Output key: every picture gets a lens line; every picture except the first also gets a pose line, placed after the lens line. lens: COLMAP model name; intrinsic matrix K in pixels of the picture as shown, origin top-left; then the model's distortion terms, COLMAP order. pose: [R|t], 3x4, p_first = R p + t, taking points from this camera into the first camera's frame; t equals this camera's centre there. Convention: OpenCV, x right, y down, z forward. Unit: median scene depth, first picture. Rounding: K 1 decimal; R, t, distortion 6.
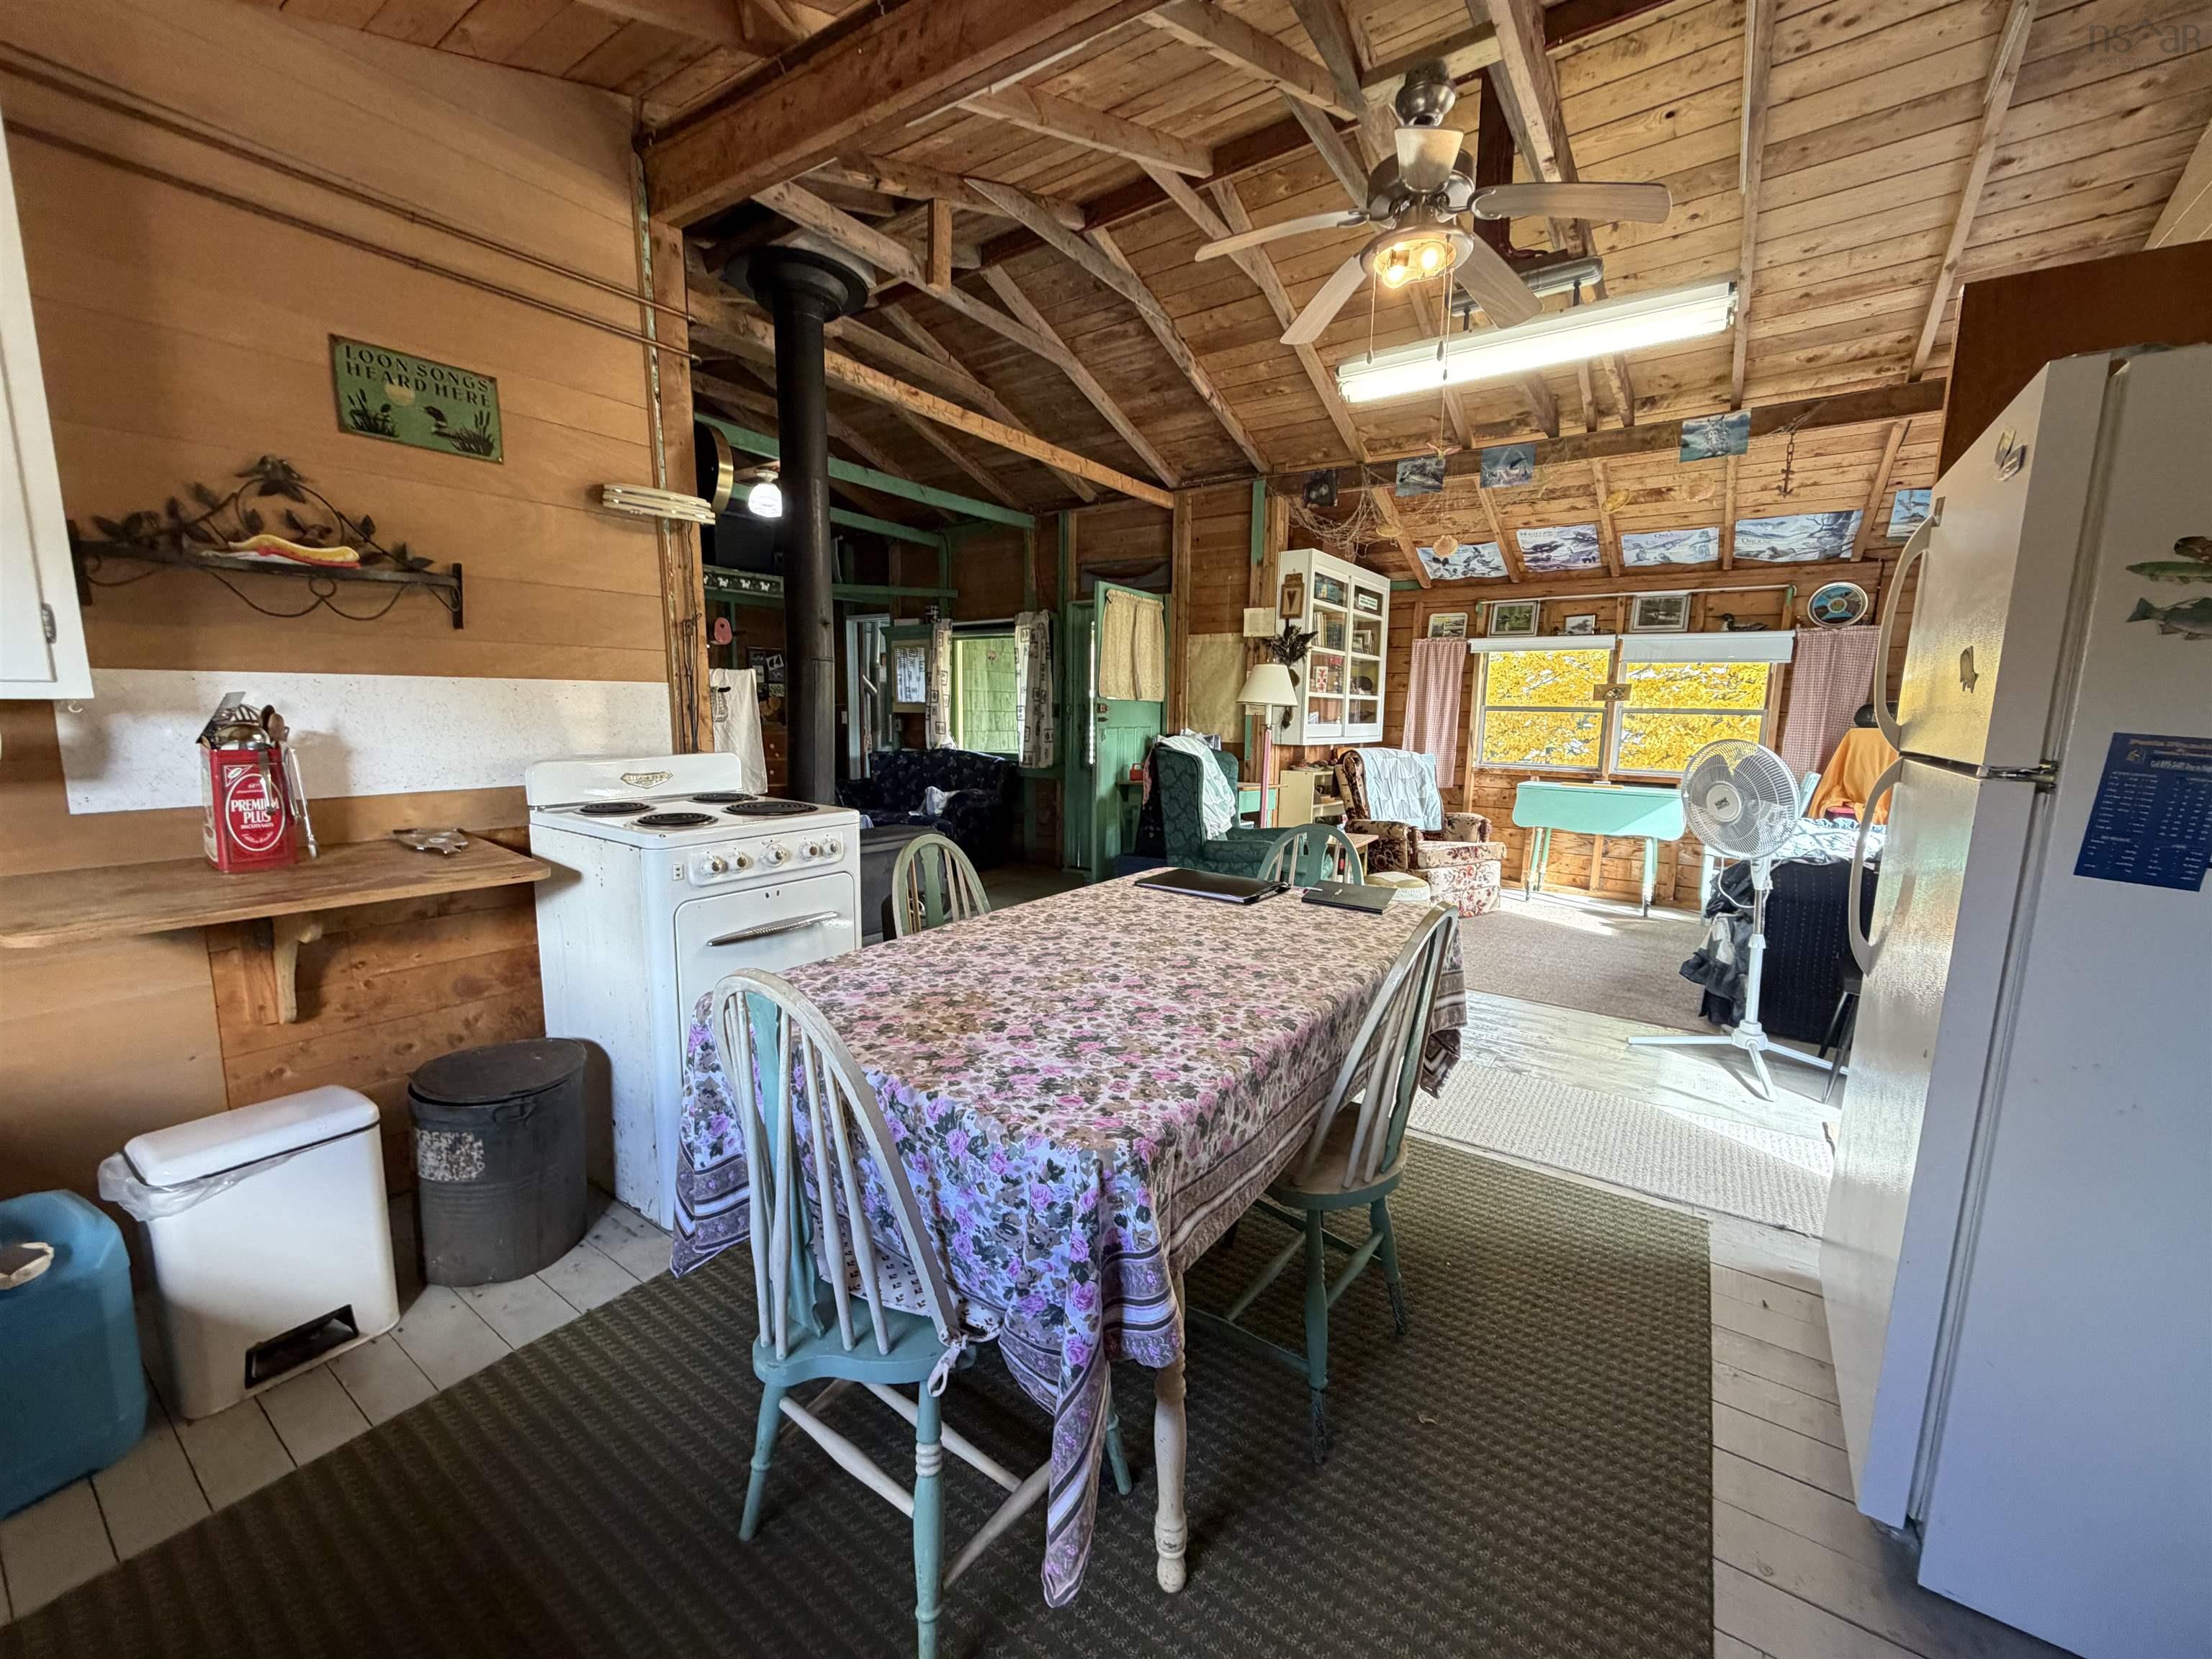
lens RADIAL K [[877.9, 0, 1099.7], [0, 877.9, 827.4], [0, 0, 1]] dist [-0.000572, -0.000116]
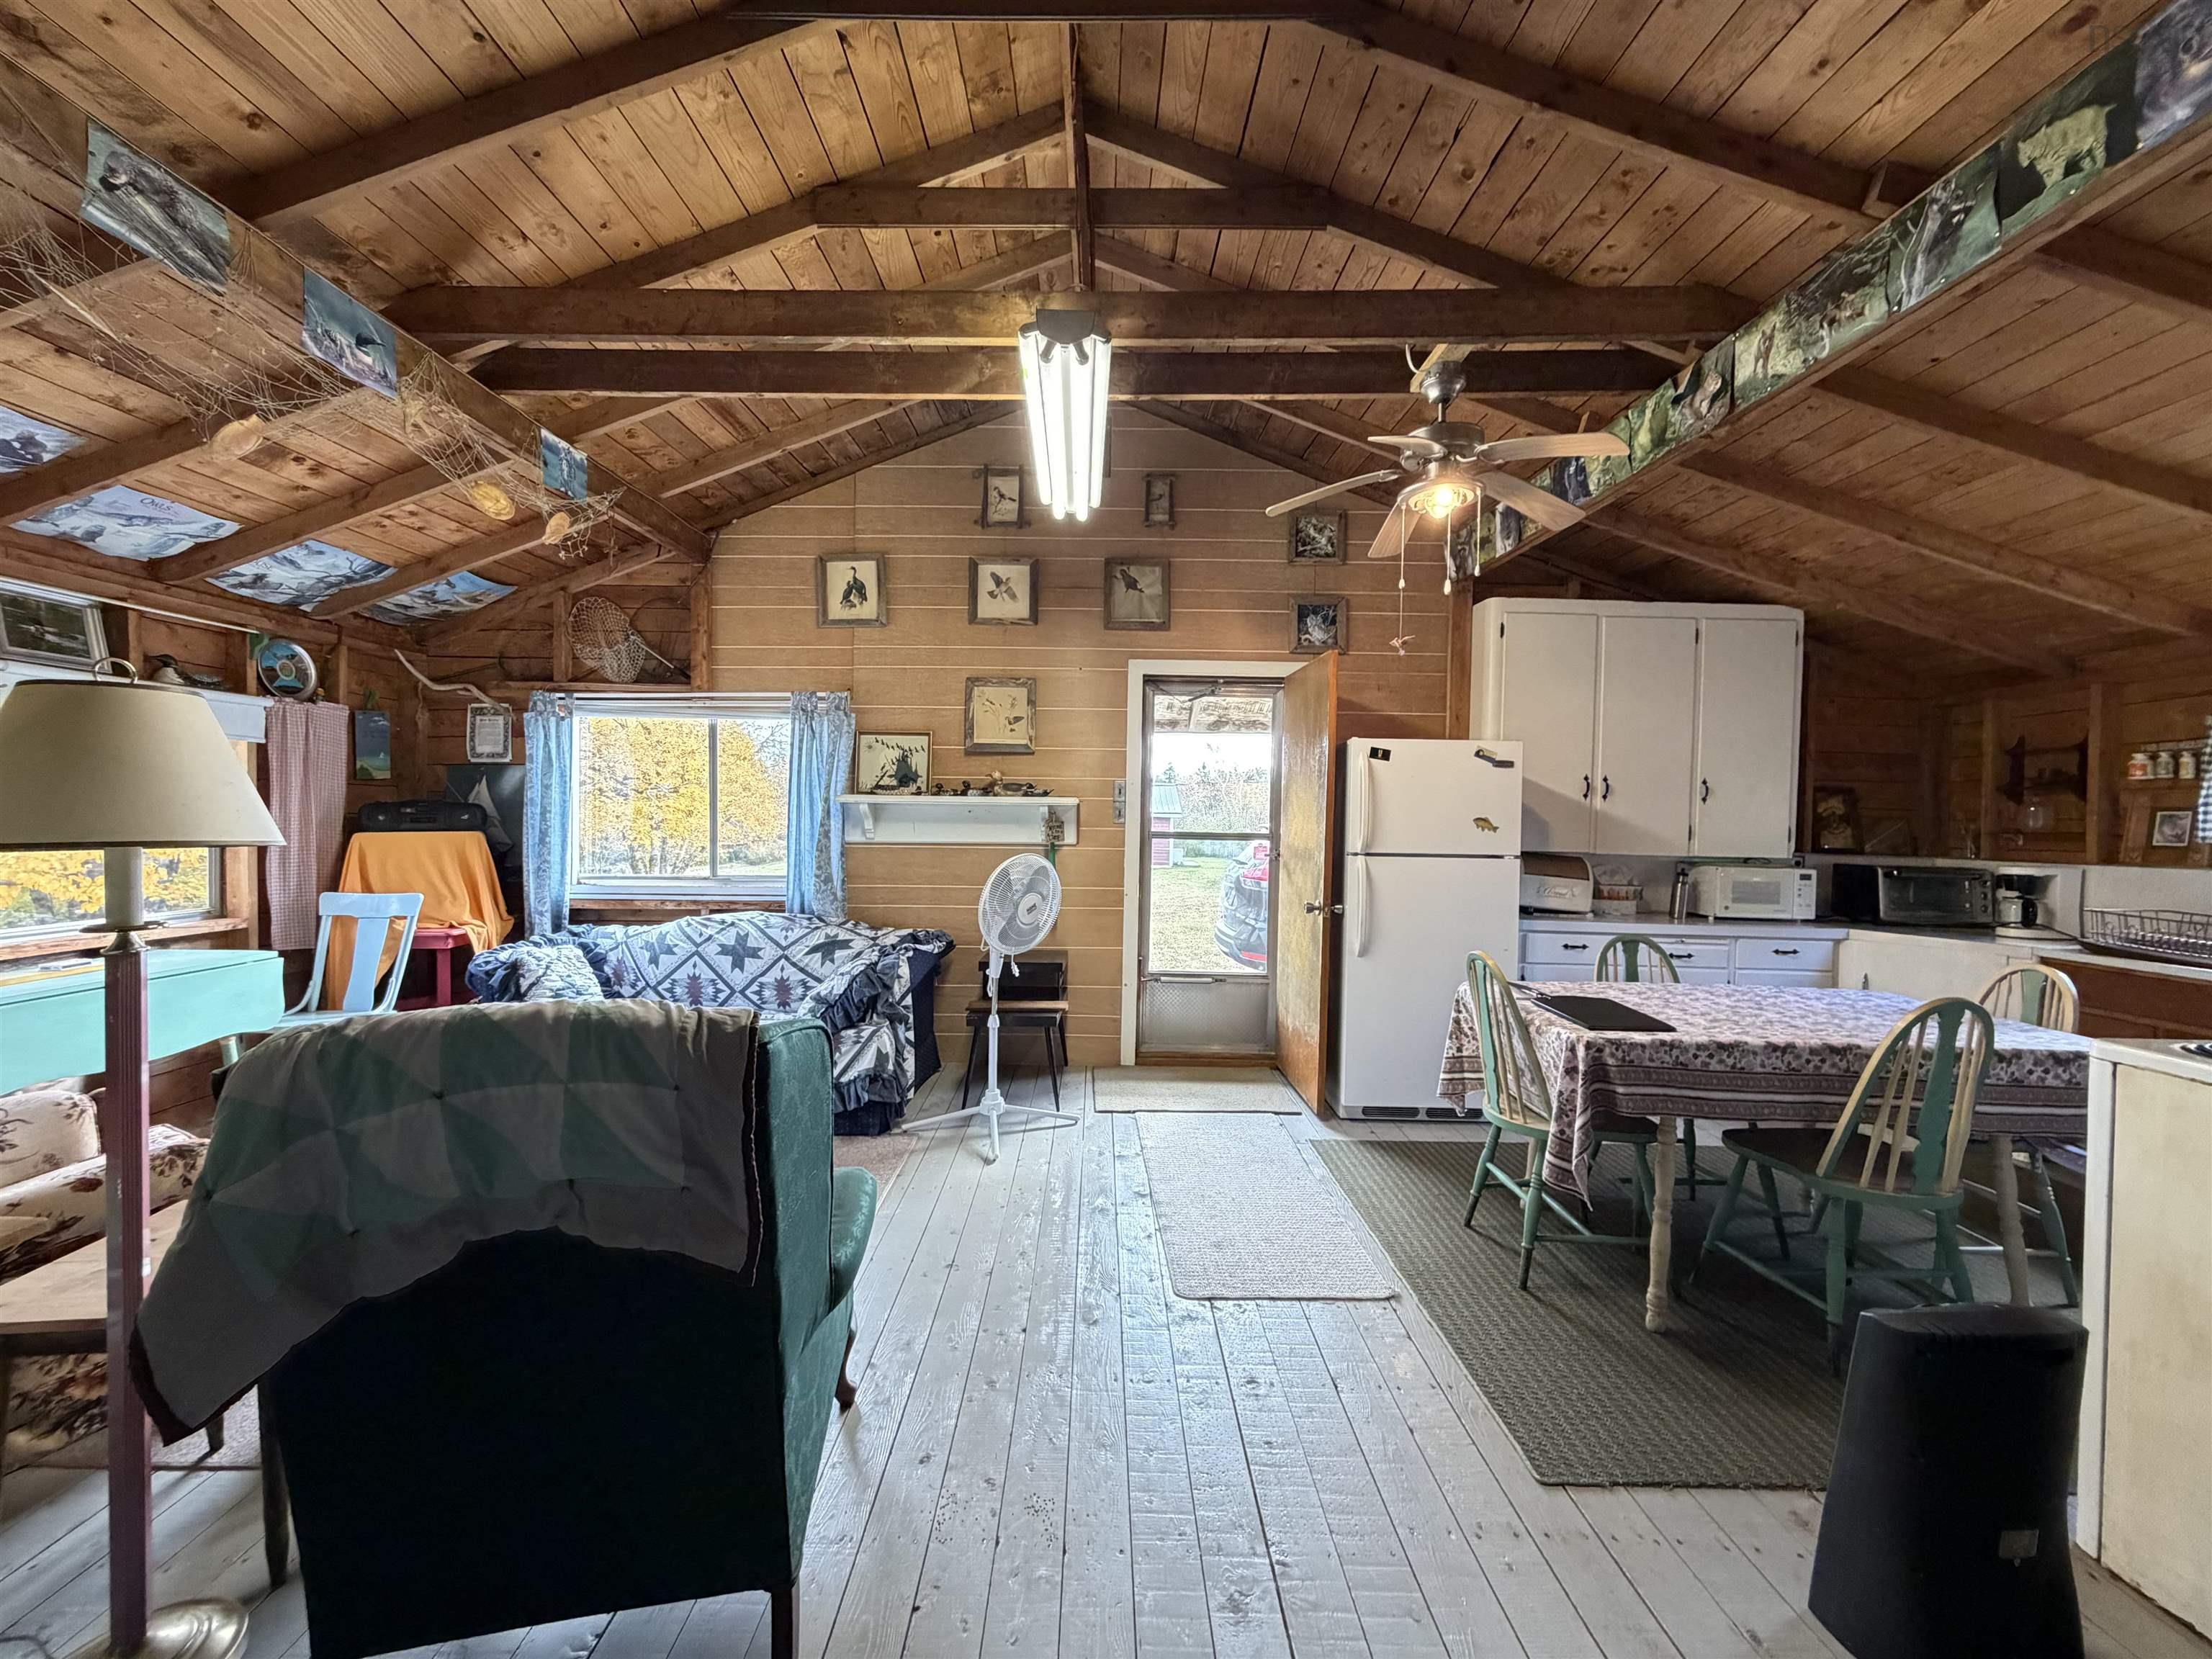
lens RADIAL K [[877.9, 0, 1099.7], [0, 877.9, 827.4], [0, 0, 1]] dist [-0.000572, -0.000116]
pose [[-0.575560, -0.041292, 0.816717, -0.169290], [0.086097, 0.990114, 0.110733, -0.144733], [-0.813215, 0.134050, -0.566315, 0.885246]]
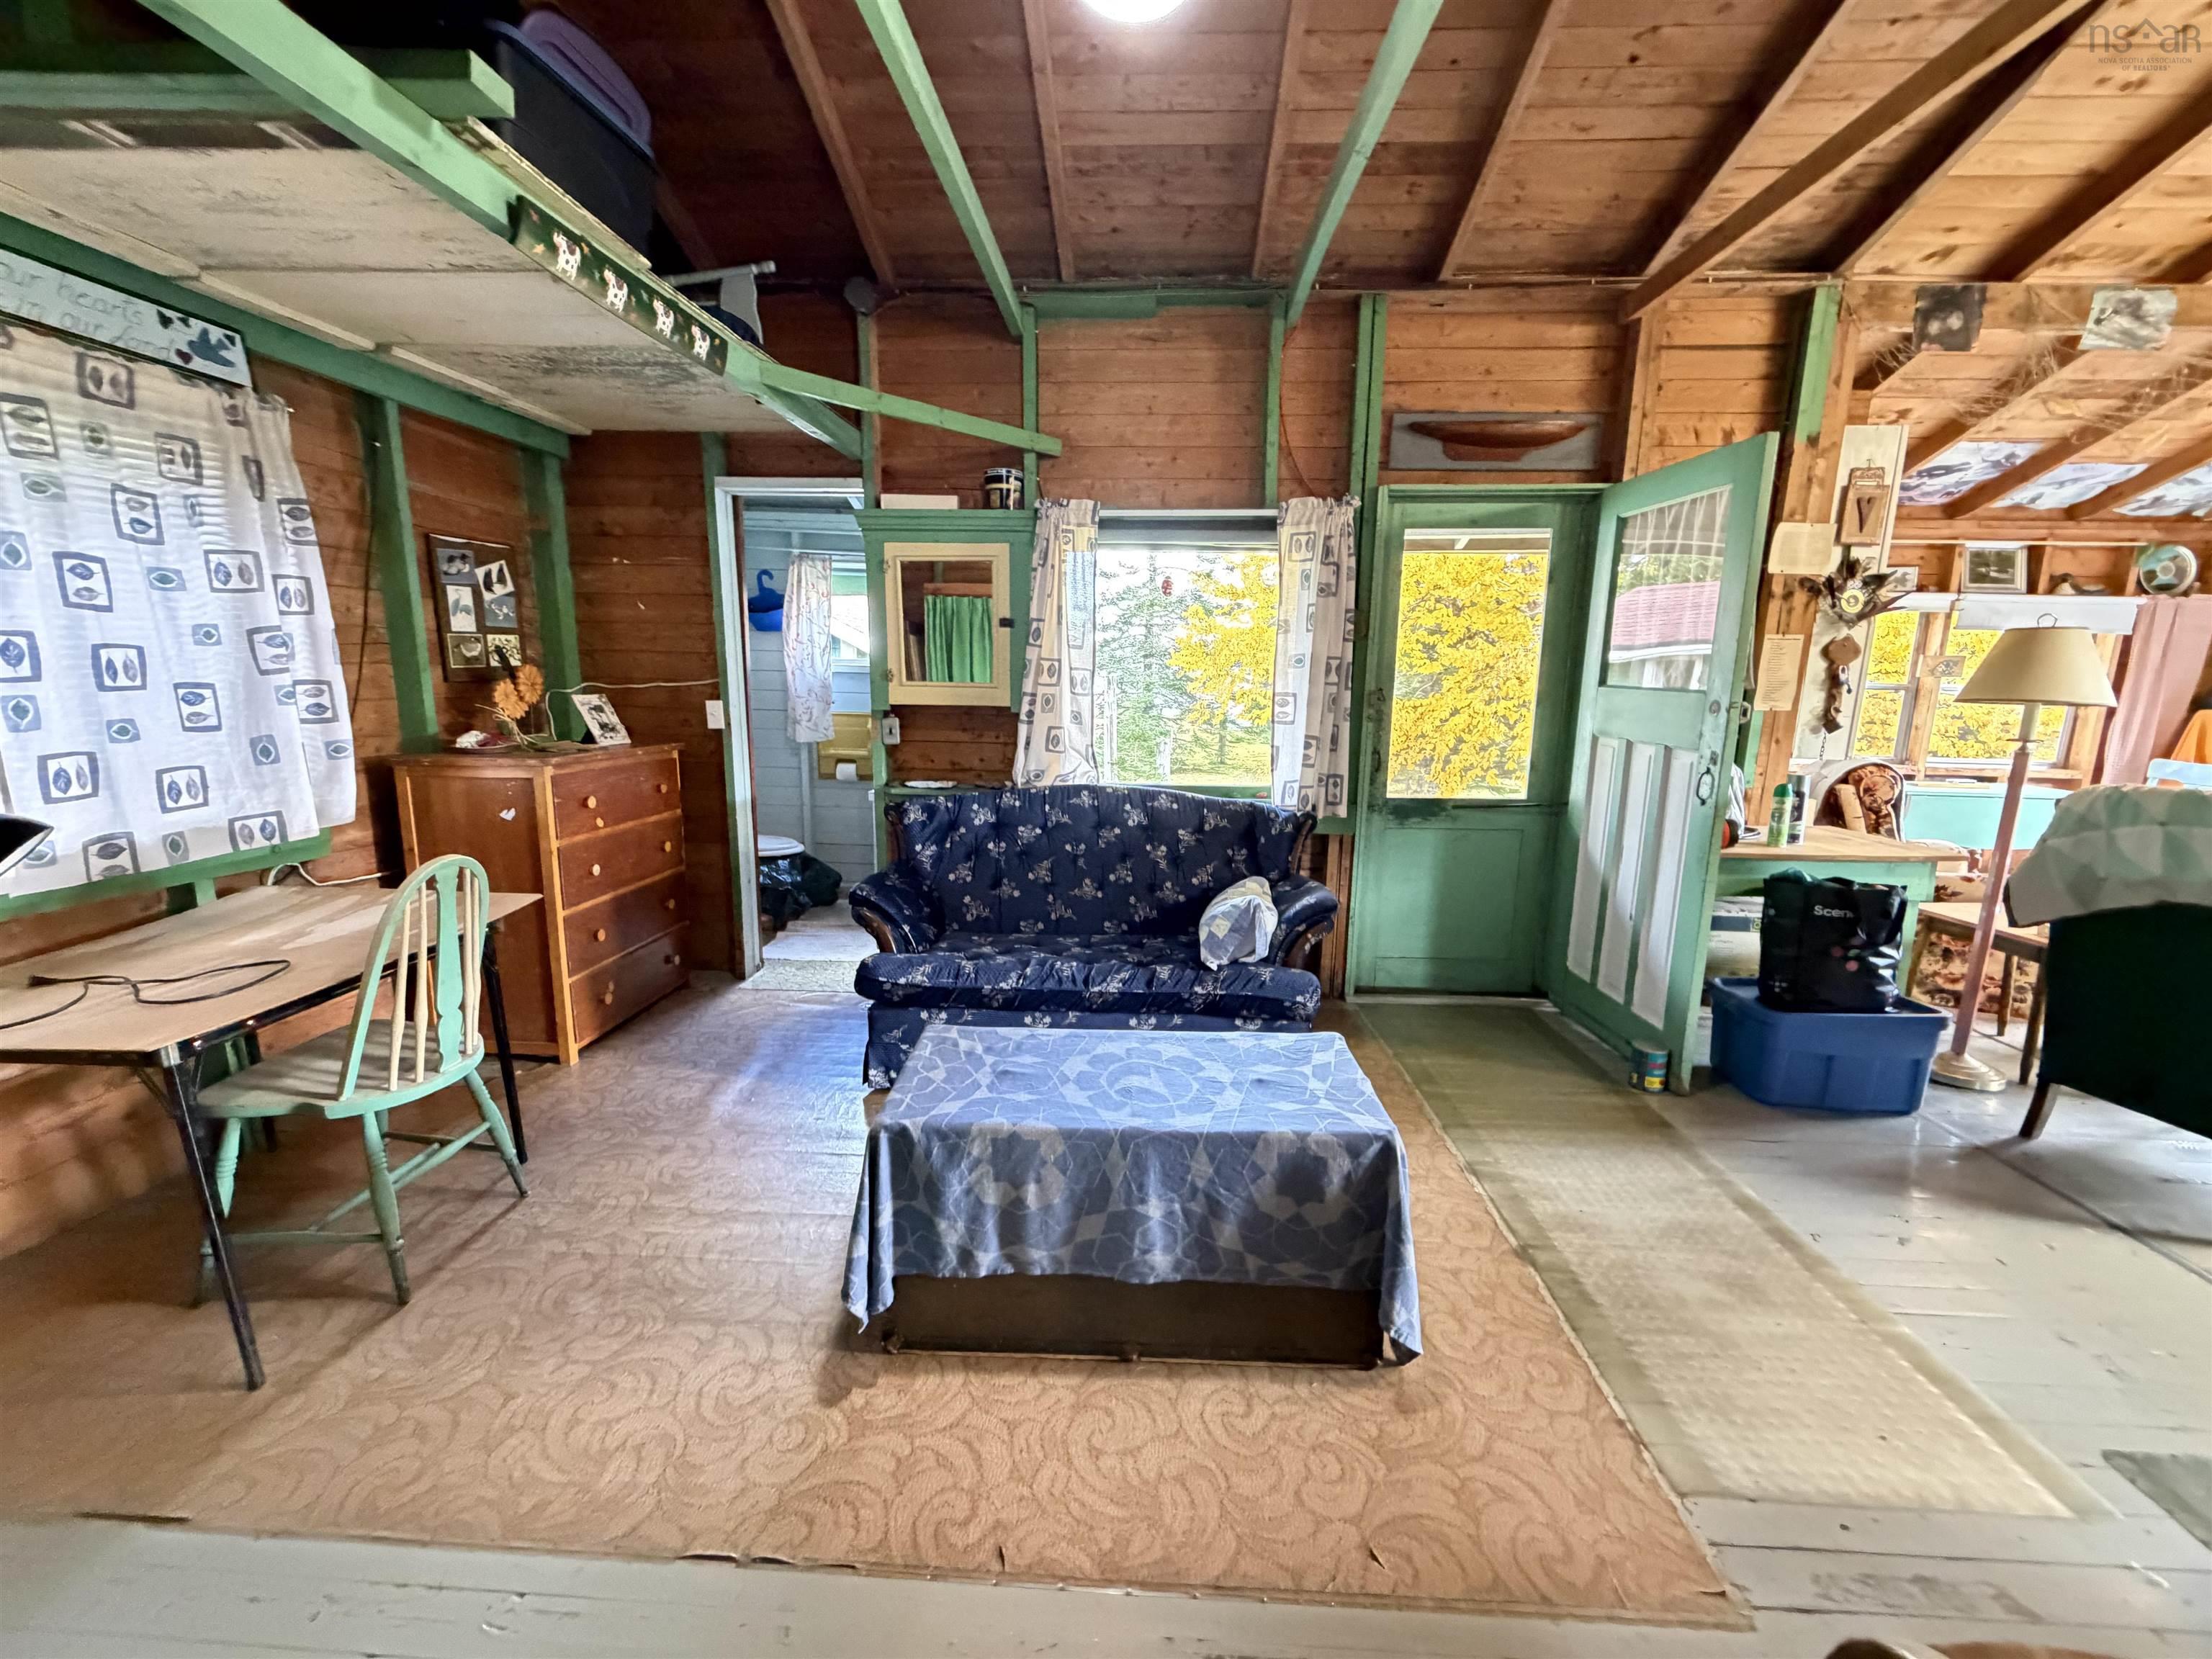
lens RADIAL K [[877.9, 0, 1099.7], [0, 877.9, 827.4], [0, 0, 1]] dist [-0.000572, -0.000116]
pose [[0.845214, -0.102943, 0.524419, -0.569493], [0.069302, 0.994100, 0.083446, -0.144180], [-0.529915, -0.034187, 0.847361, 0.817100]]
